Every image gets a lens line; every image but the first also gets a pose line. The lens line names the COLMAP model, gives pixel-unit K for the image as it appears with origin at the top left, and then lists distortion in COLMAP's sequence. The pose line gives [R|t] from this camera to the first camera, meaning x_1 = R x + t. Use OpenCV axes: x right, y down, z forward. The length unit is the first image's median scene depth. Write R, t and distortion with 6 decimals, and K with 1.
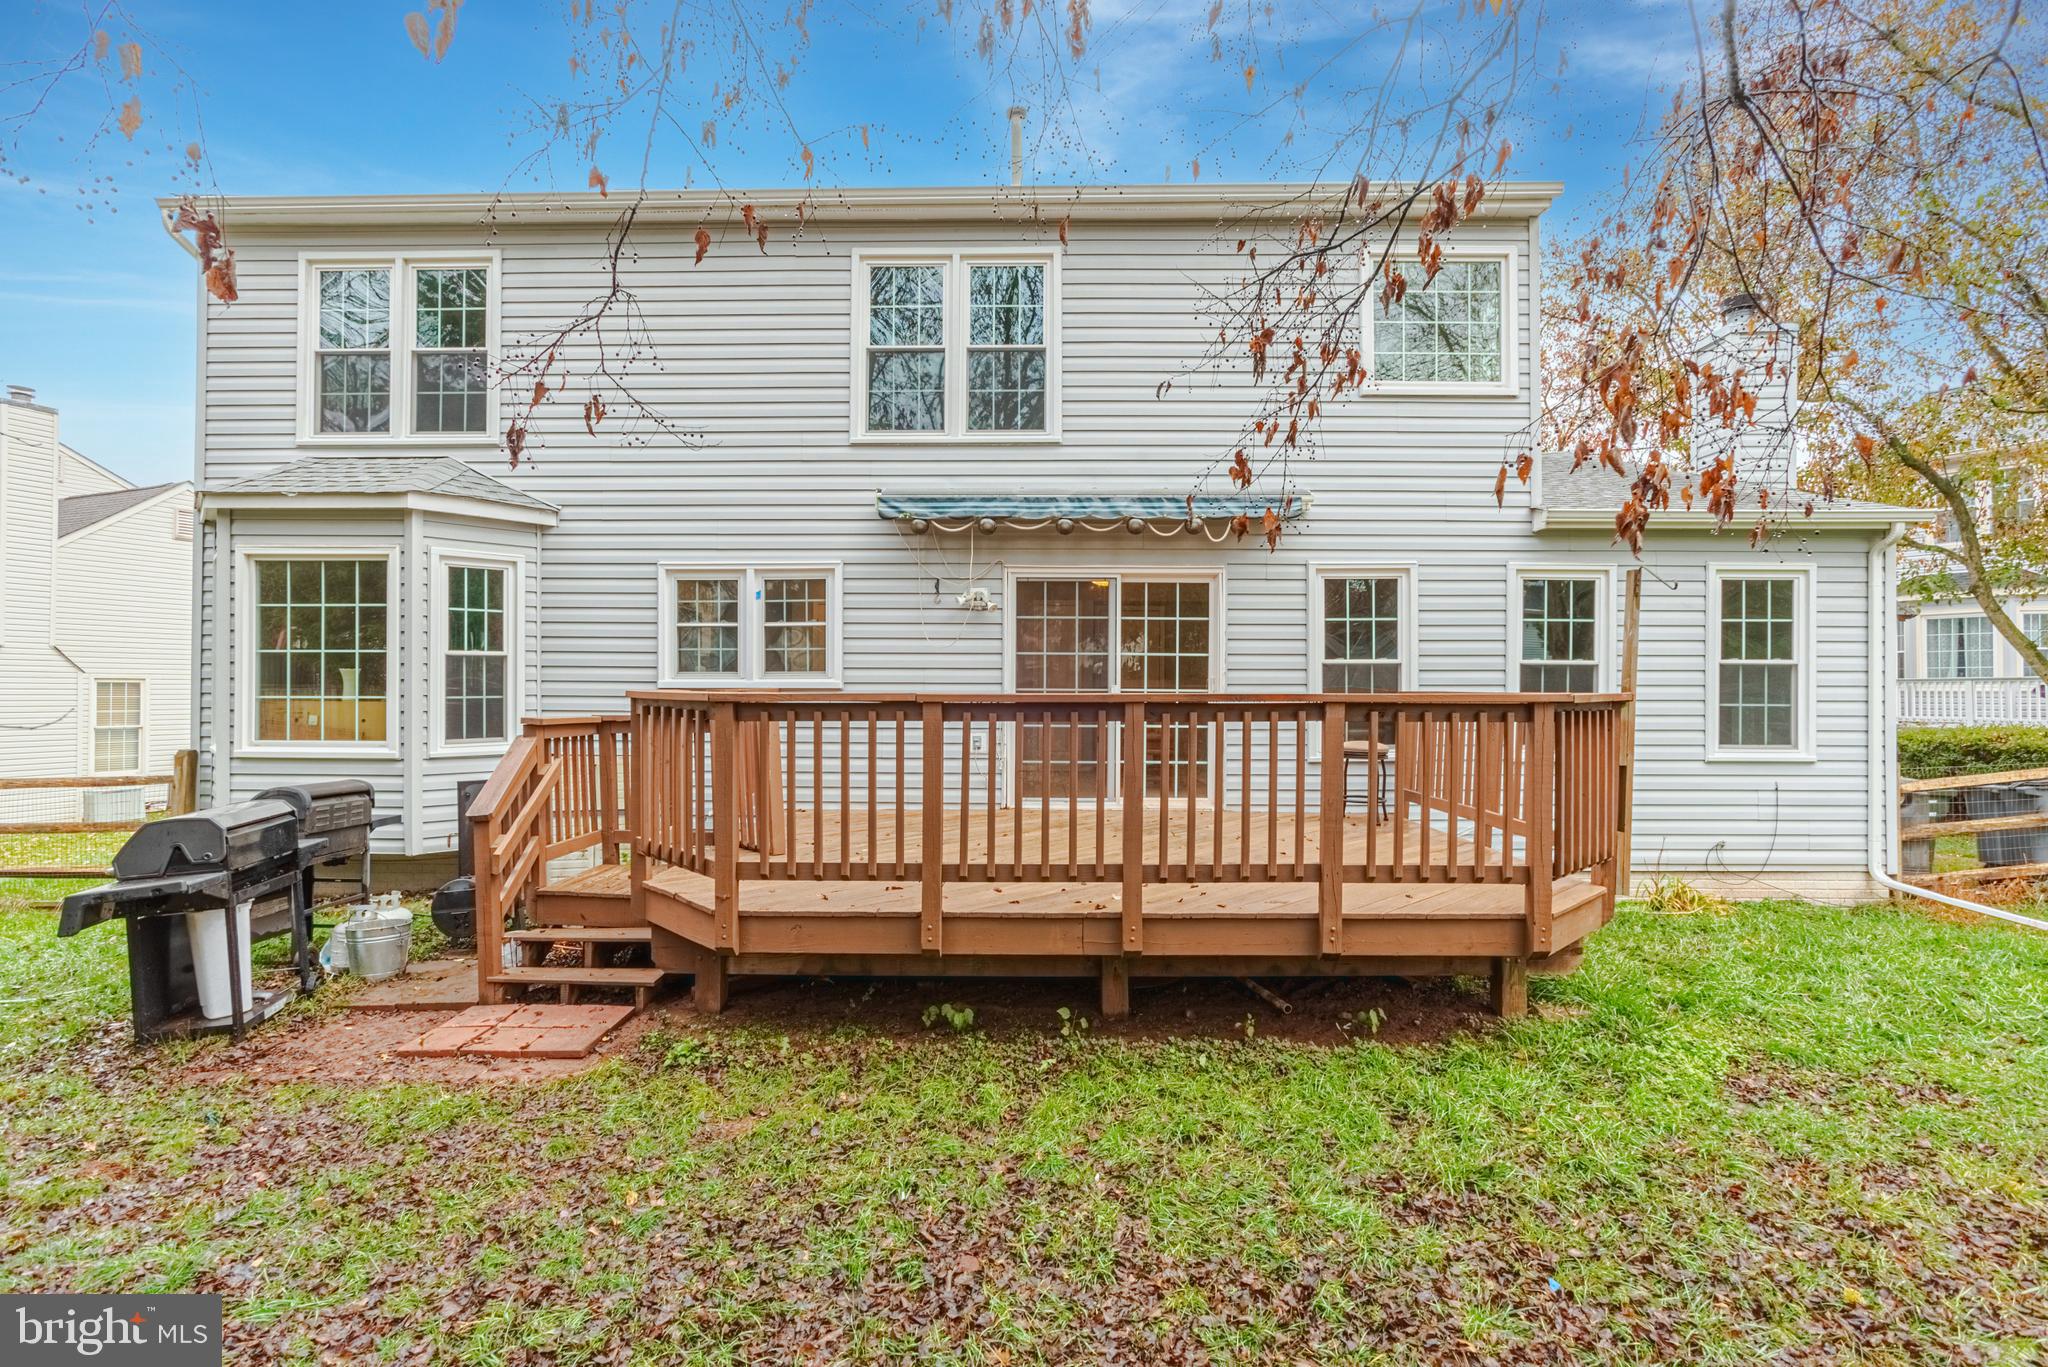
lens RADIAL K [[972.4, 0, 1025.2], [0, 972.4, 685.3], [0, 0, 1]] dist [-0.030128, 0.015804]
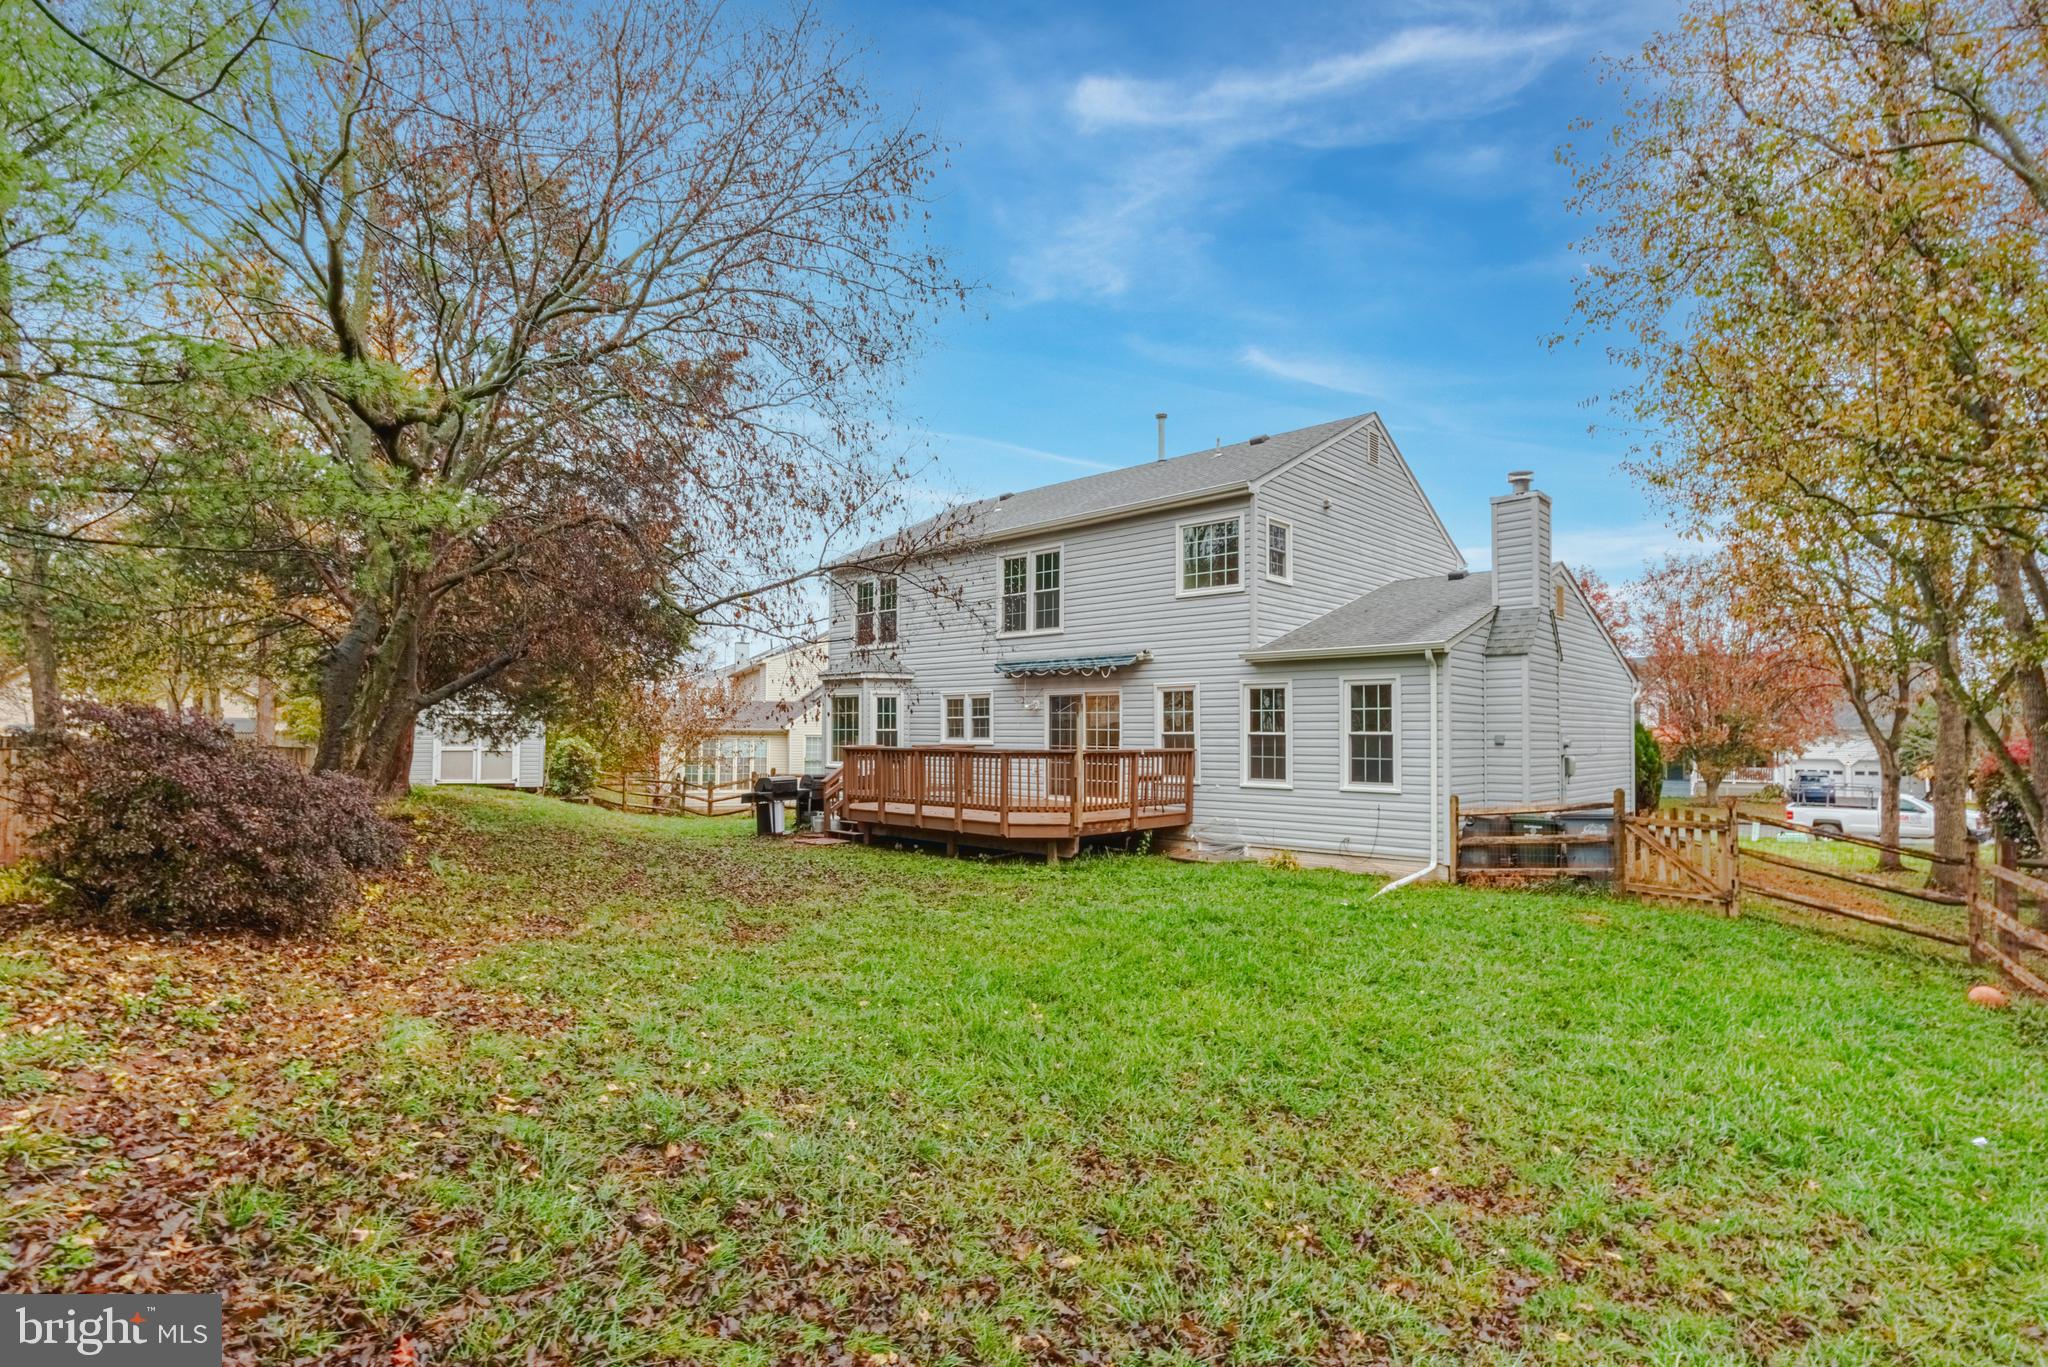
lens RADIAL K [[972.4, 0, 1028.0], [0, 972.4, 688.4], [0, 0, 1]] dist [-0.030128, 0.015804]
pose [[0.735891, -0.030752, -0.676401, 1.465674], [-0.010479, 0.998331, -0.056789, 0.000224], [0.677019, 0.048879, 0.734341, -0.661008]]
